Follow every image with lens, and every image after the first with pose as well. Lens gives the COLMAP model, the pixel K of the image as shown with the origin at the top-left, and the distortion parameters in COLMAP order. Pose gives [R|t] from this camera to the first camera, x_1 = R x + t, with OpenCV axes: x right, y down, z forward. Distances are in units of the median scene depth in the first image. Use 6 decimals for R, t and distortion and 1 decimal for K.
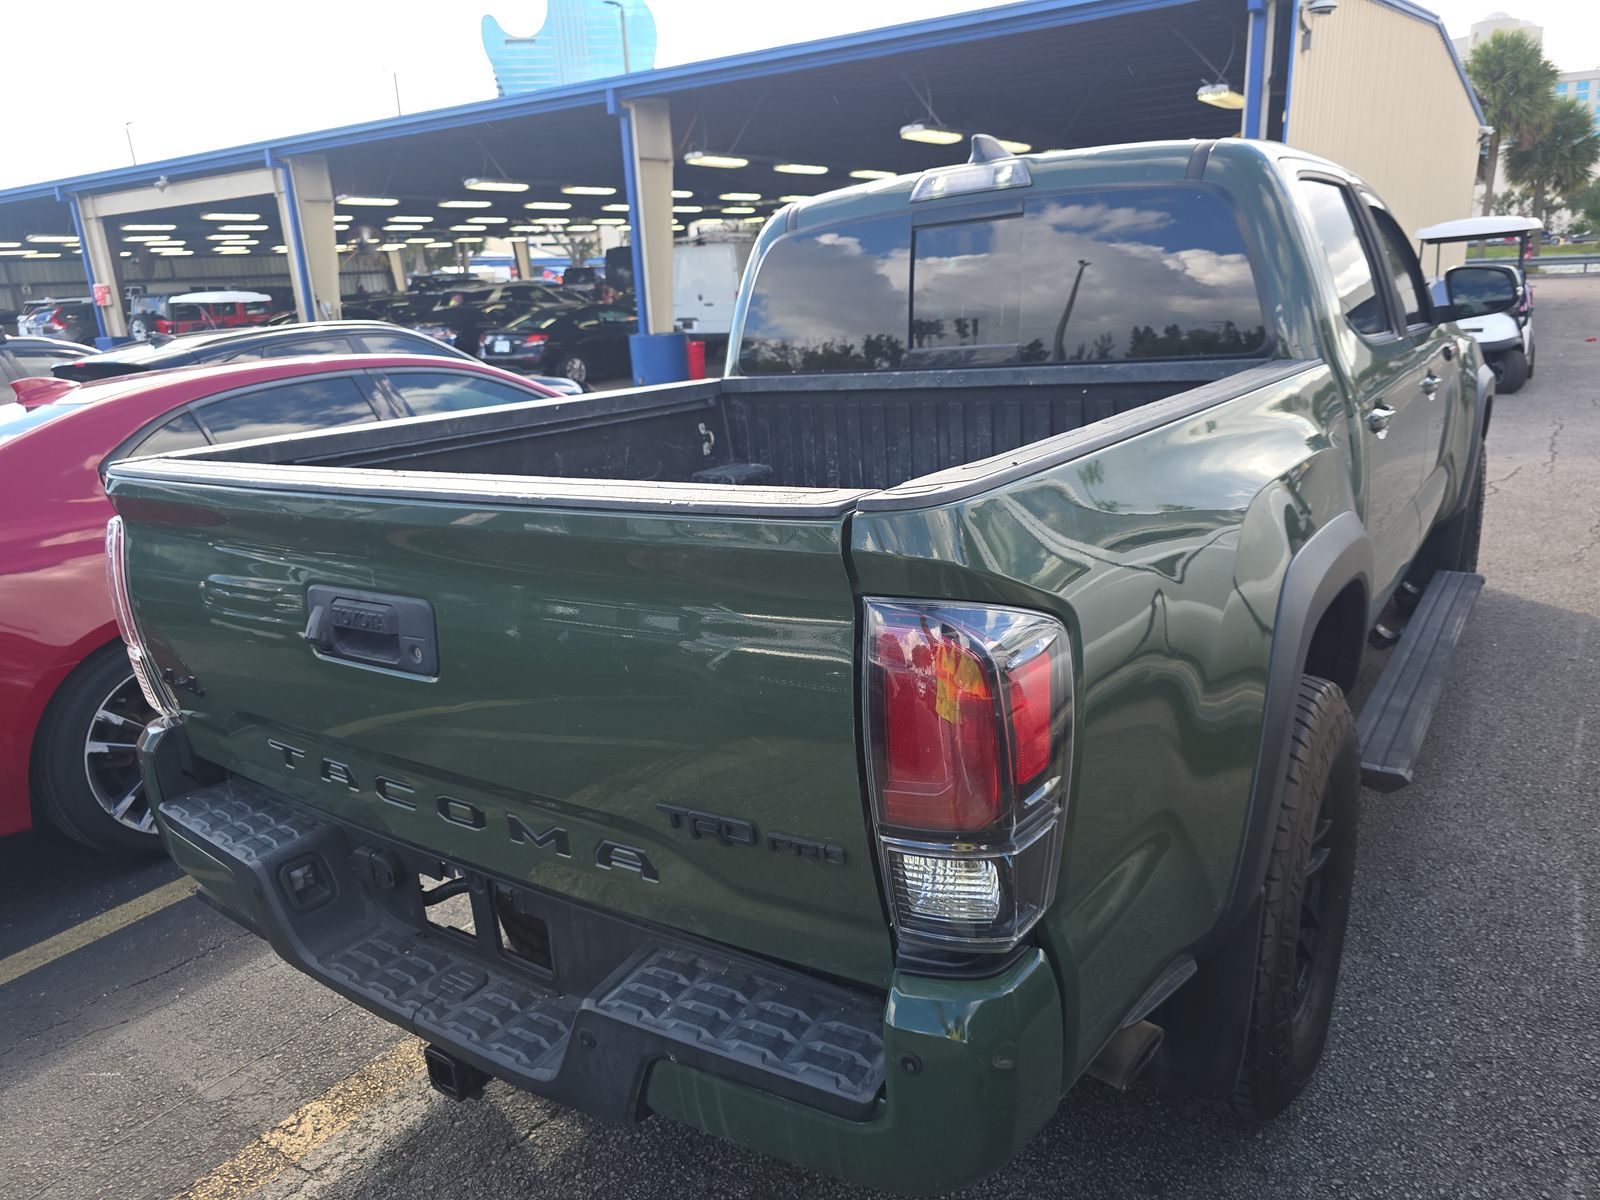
lens RADIAL K [[1078.6, 0, 797.2], [0, 1078.6, 594.0], [0, 0, 1]] dist [0.032417, -0.032516]
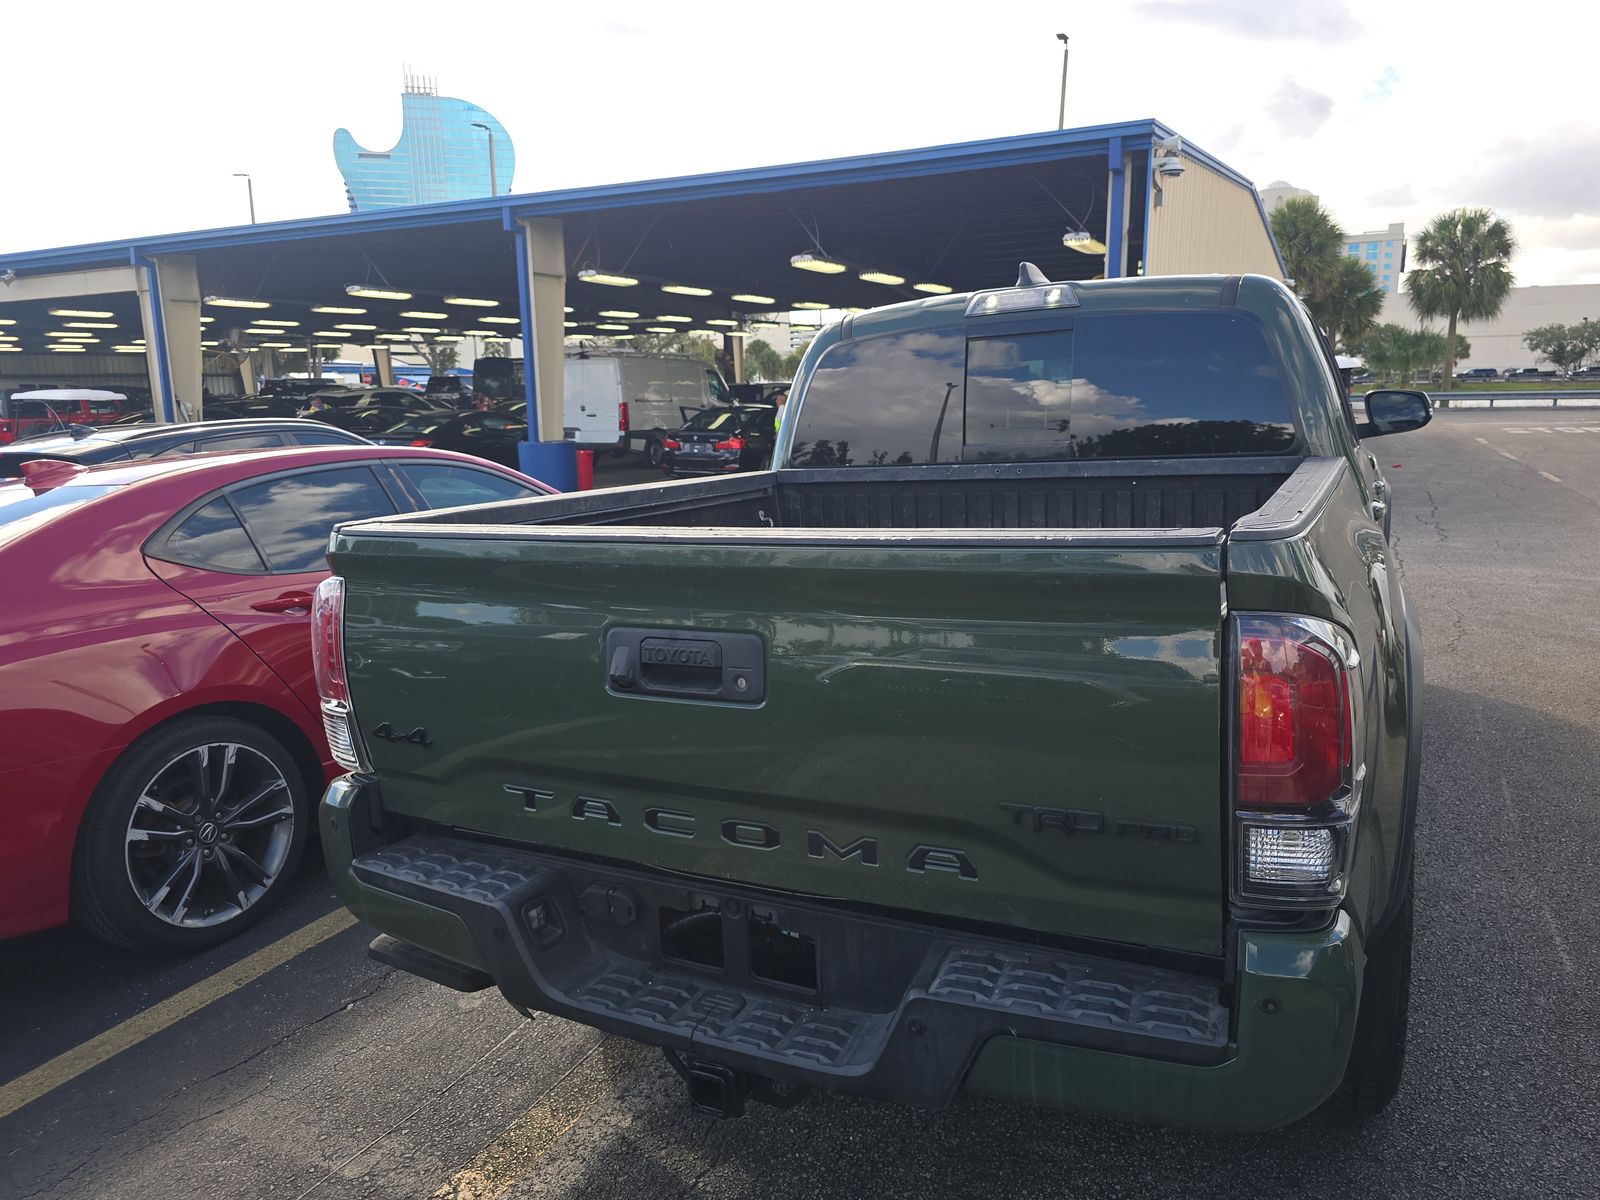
lens RADIAL K [[1078.6, 0, 803.3], [0, 1078.6, 597.4], [0, 0, 1]] dist [0.032417, -0.032516]
pose [[0.990469, 0.002334, 0.137717, -0.211845], [0.011474, 0.994983, -0.099383, 0.037562], [-0.137258, 0.100016, 0.985473, -0.056418]]
